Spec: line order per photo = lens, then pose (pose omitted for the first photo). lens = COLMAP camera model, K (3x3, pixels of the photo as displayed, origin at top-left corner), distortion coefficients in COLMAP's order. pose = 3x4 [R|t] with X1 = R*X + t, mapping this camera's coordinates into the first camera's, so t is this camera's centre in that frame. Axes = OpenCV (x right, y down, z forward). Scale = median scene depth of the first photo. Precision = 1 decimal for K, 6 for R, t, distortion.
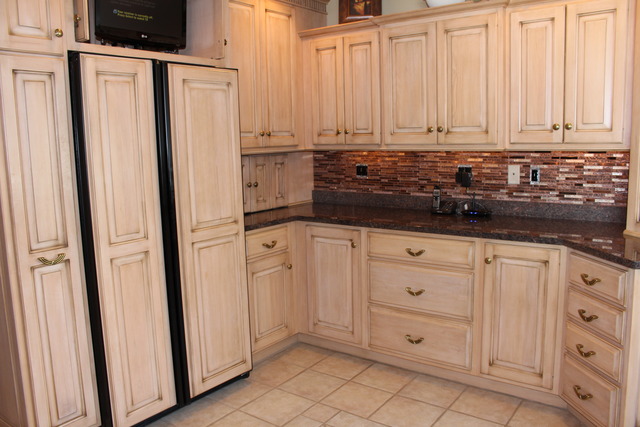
lens RADIAL K [[530.4, 0, 323.9], [0, 530.4, 209.4], [0, 0, 1]] dist [-0.125965, 0.063542]
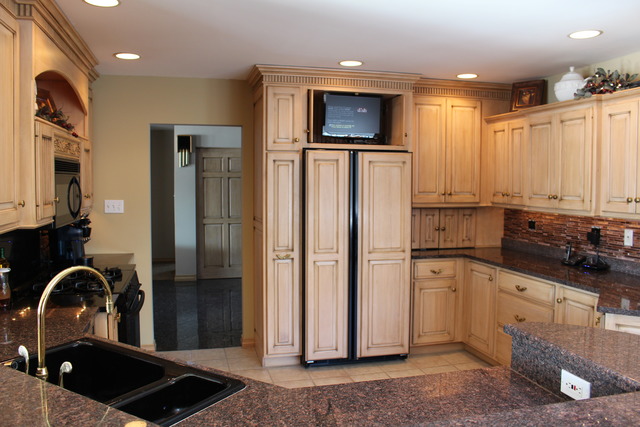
lens RADIAL K [[530.4, 0, 318.7], [0, 530.4, 211.9], [0, 0, 1]] dist [-0.125965, 0.063542]
pose [[0.777909, 0.063713, -0.625139, 0.565595], [-0.107689, 0.993646, -0.032735, -0.012684], [0.619081, 0.092785, 0.779827, -0.340164]]
